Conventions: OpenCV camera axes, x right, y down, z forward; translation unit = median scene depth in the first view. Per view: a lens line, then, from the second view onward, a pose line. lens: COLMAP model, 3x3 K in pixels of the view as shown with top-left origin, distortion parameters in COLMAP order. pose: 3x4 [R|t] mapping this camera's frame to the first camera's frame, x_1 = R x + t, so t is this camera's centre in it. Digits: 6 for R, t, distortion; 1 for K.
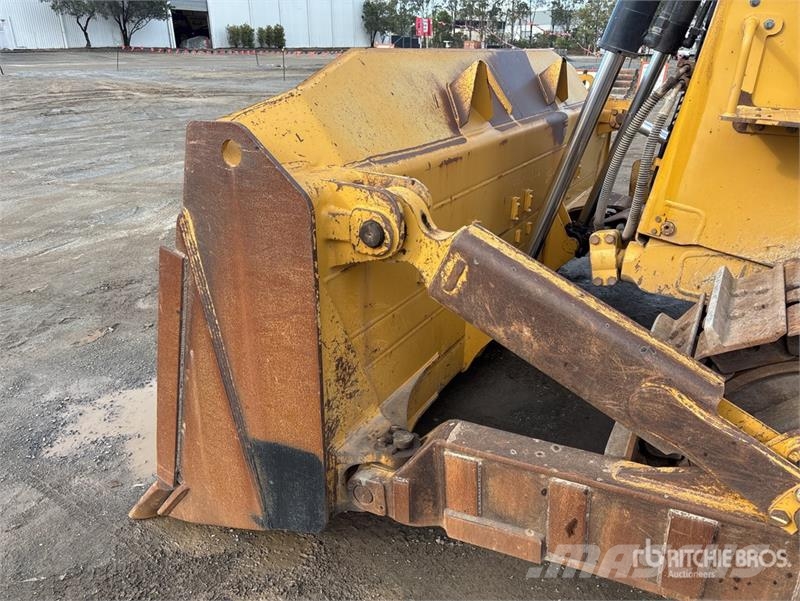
lens RADIAL K [[620.2, 0, 413.0], [0, 620.2, 314.7], [0, 0, 1]] dist [0.061508, -0.083139]
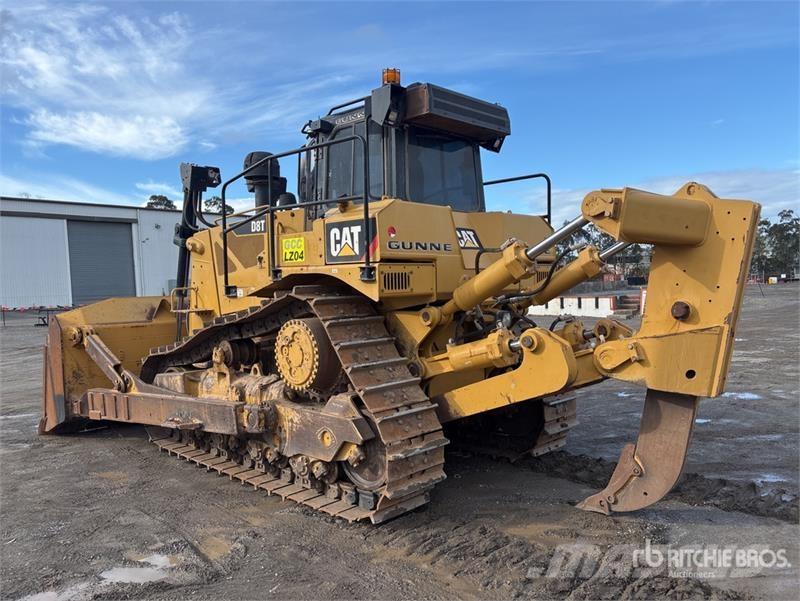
lens RADIAL K [[611.9, 0, 419.3], [0, 611.9, 305.5], [0, 0, 1]] dist [0.067373, -0.079405]
pose [[0.971093, -0.030744, -0.236711, 3.202603], [-0.062096, 0.924990, -0.374885, 1.115113], [0.230481, 0.378747, 0.896342, -2.358898]]
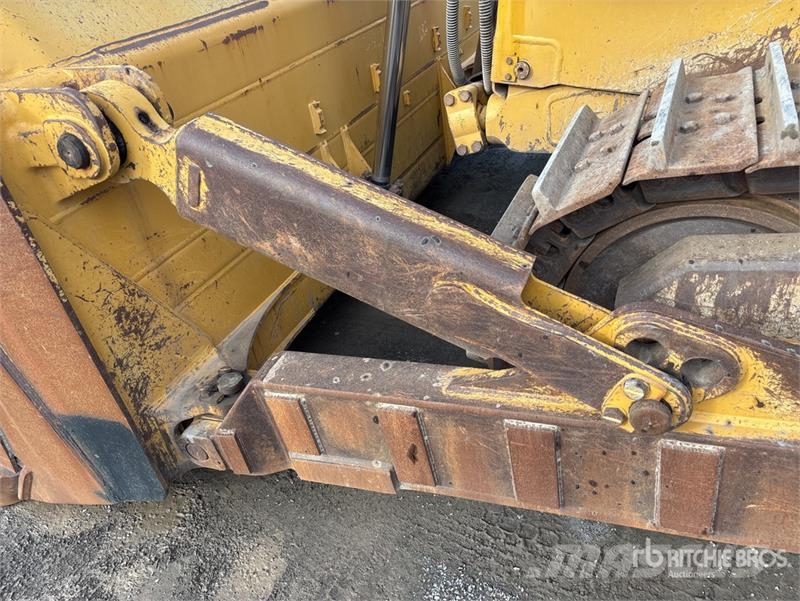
lens RADIAL K [[611.9, 0, 419.3], [0, 611.9, 305.5], [0, 0, 1]] dist [0.067373, -0.079405]
pose [[0.982723, -0.184880, -0.008621, 0.302989], [0.183755, 0.969057, 0.164809, 0.005361], [-0.022115, -0.163546, 0.986288, 0.196789]]
